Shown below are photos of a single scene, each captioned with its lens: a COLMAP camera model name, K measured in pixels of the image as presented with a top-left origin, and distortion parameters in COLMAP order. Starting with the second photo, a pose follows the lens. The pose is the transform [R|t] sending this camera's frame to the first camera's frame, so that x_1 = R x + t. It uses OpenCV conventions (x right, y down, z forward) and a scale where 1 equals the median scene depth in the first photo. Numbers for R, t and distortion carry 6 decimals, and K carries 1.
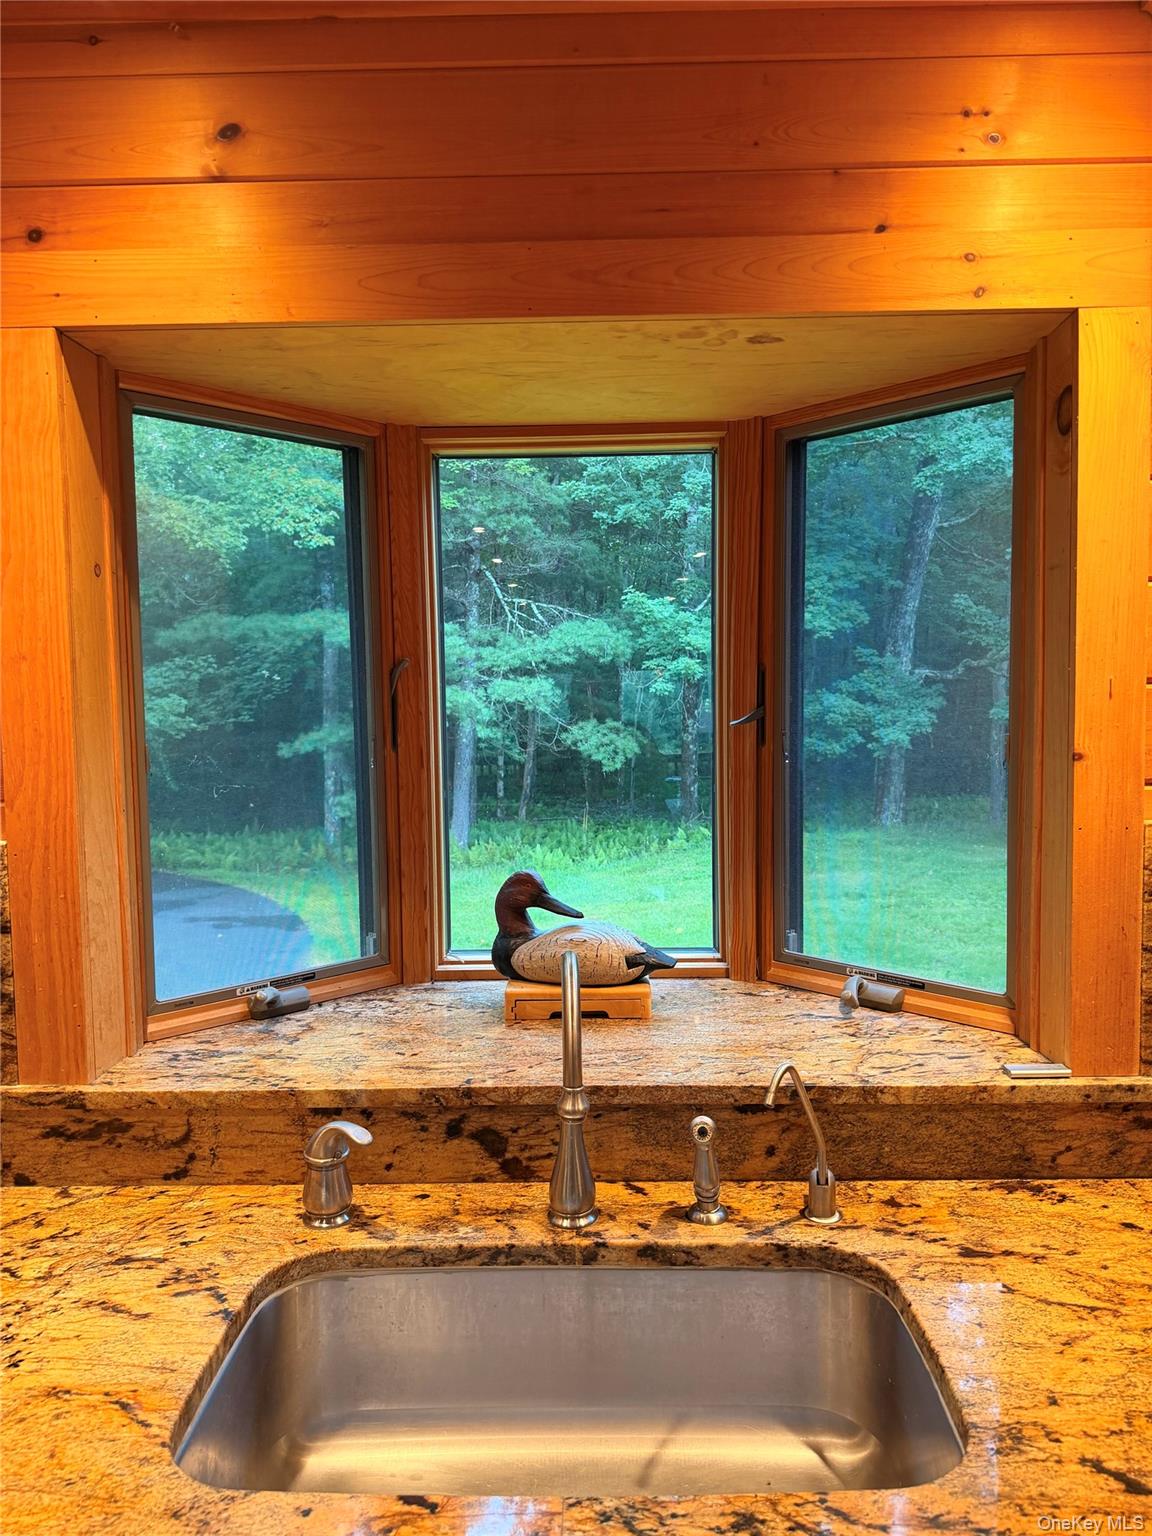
lens RADIAL K [[1085.6, 0, 578.0], [0, 1085.6, 767.4], [0, 0, 1]] dist [-0.008529, -0.007193]
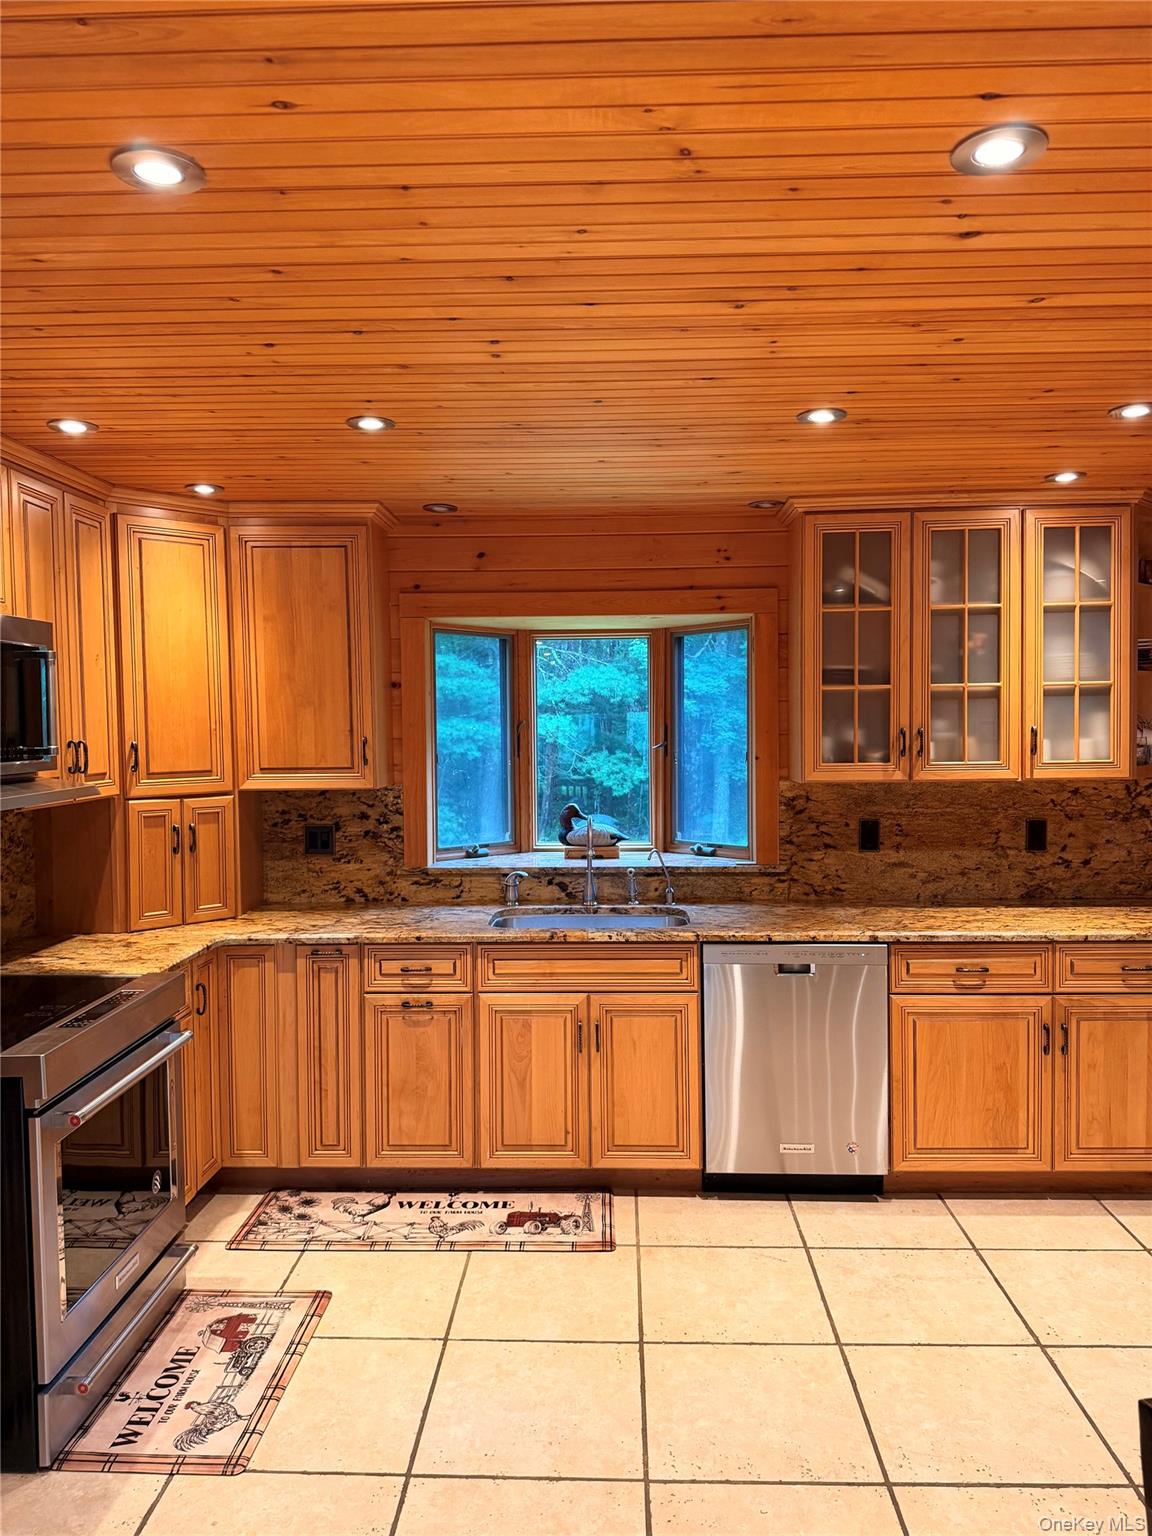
lens RADIAL K [[1085.6, 0, 575.7], [0, 1085.6, 771.0], [0, 0, 1]] dist [-0.008529, -0.007193]
pose [[0.999880, 0.004998, -0.014631, -0.000199], [-0.005390, 0.999624, -0.026893, 0.009714], [0.014491, 0.026968, 0.999531, -0.178351]]
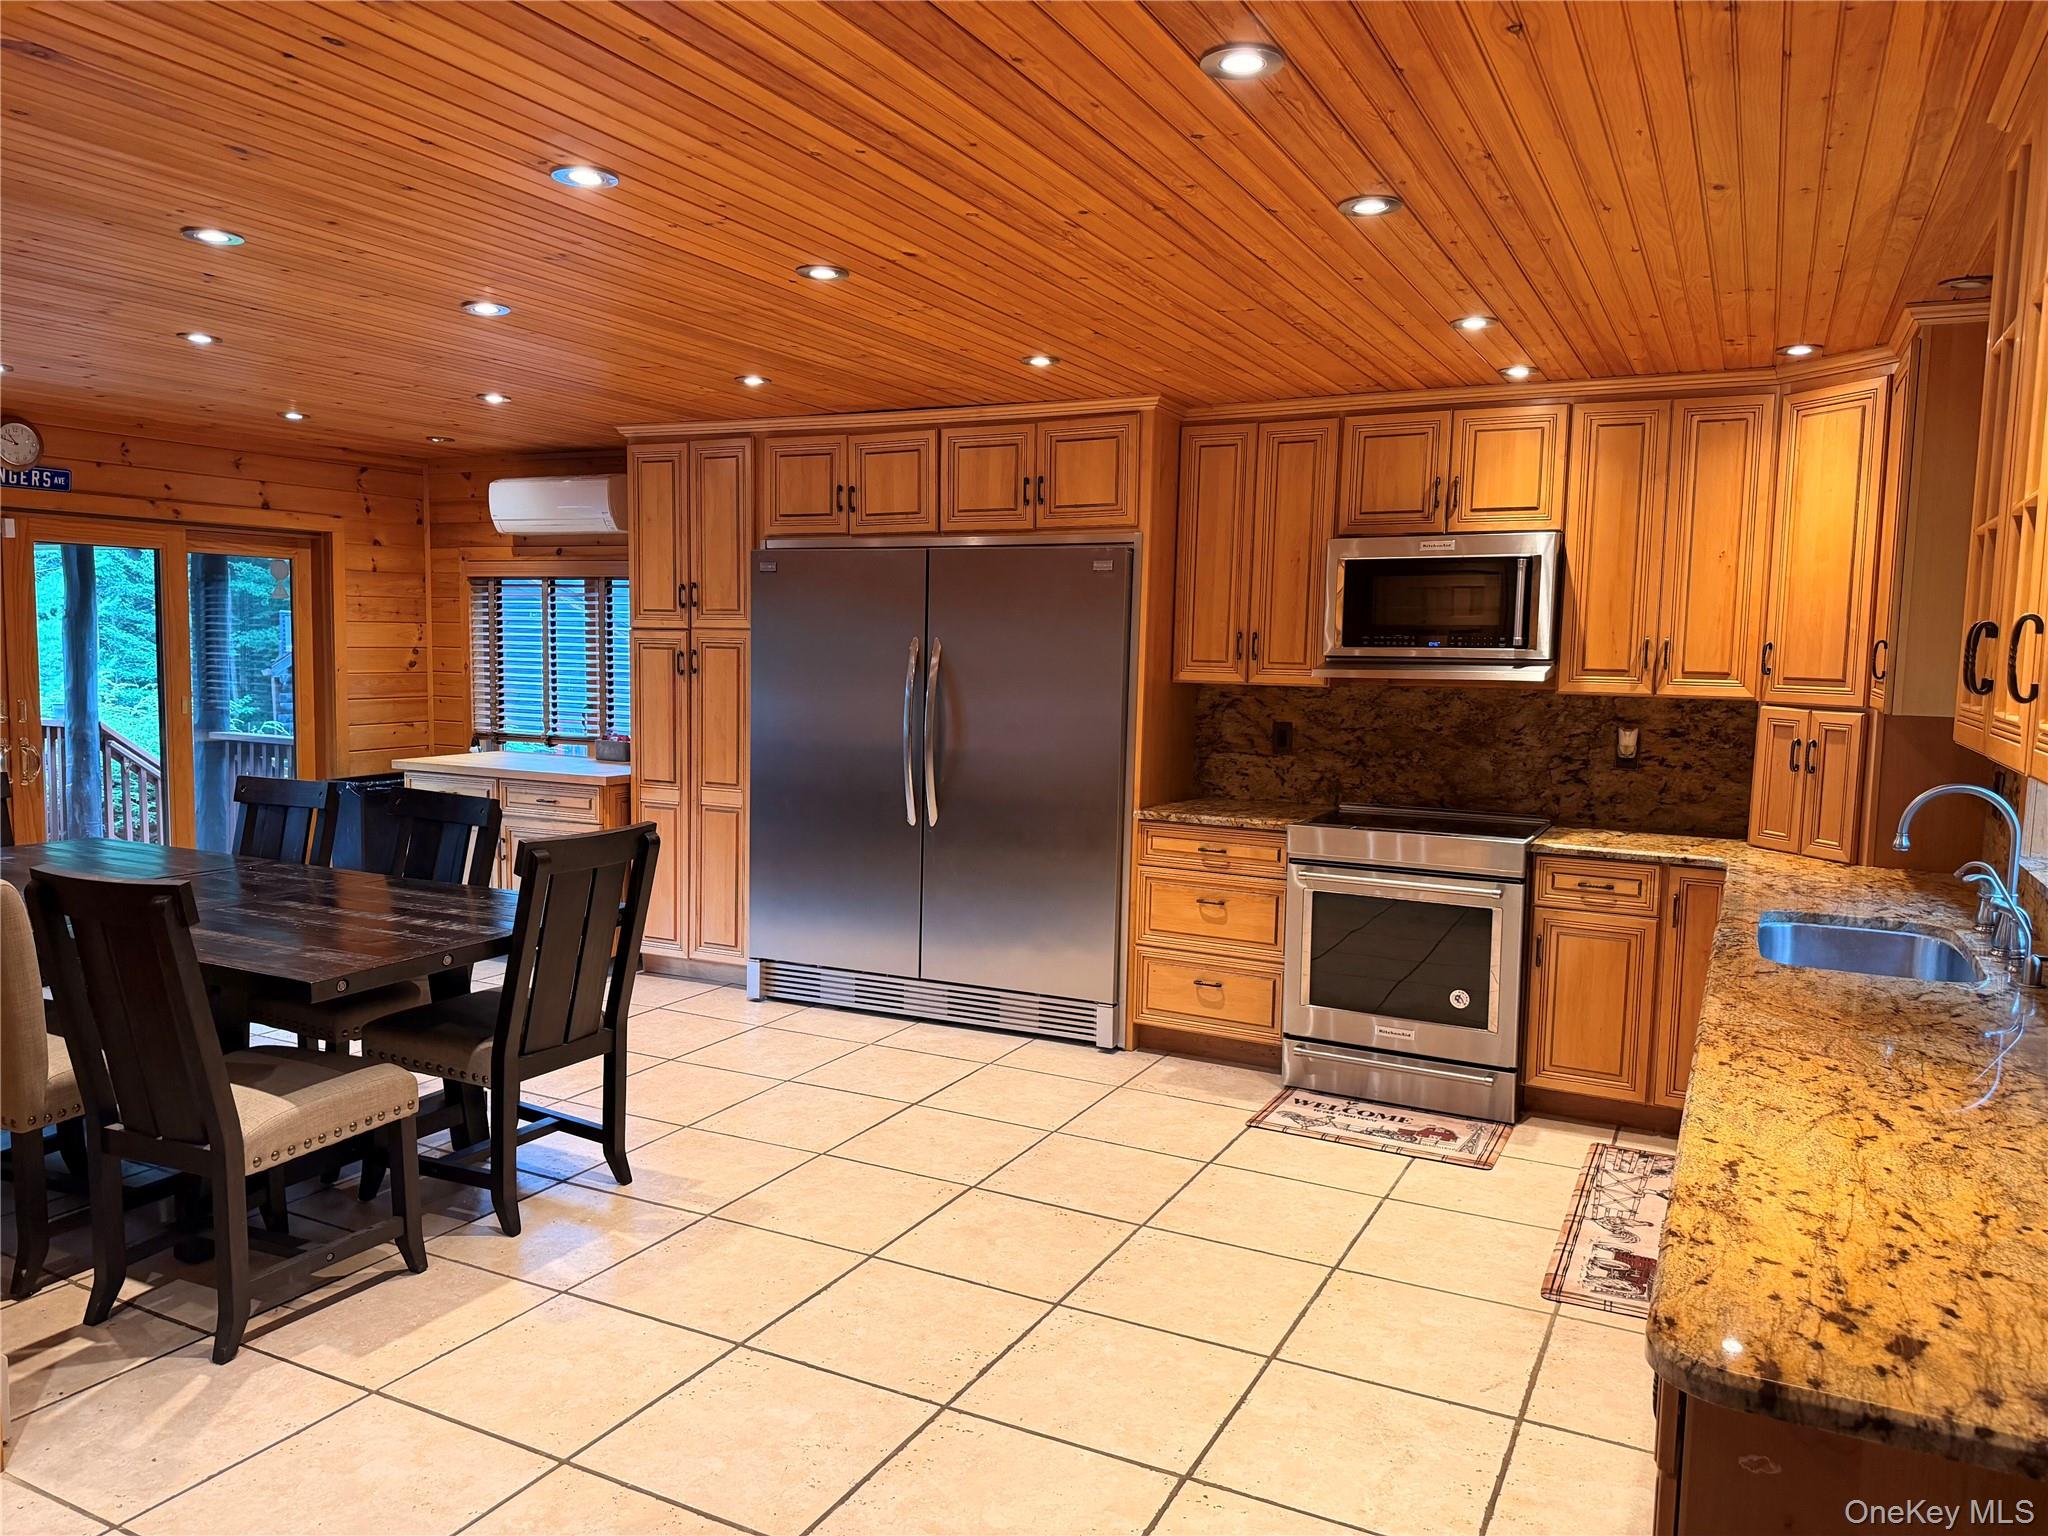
lens RADIAL K [[1447.5, 0, 1023.4], [0, 1447.5, 766.6], [0, 0, 1]] dist [-0.008529, -0.007193]
pose [[-0.442937, 0.085707, -0.892447, 0.281414], [-0.081115, 0.987507, 0.135095, -0.008335], [0.892876, 0.132229, -0.430452, 0.102741]]
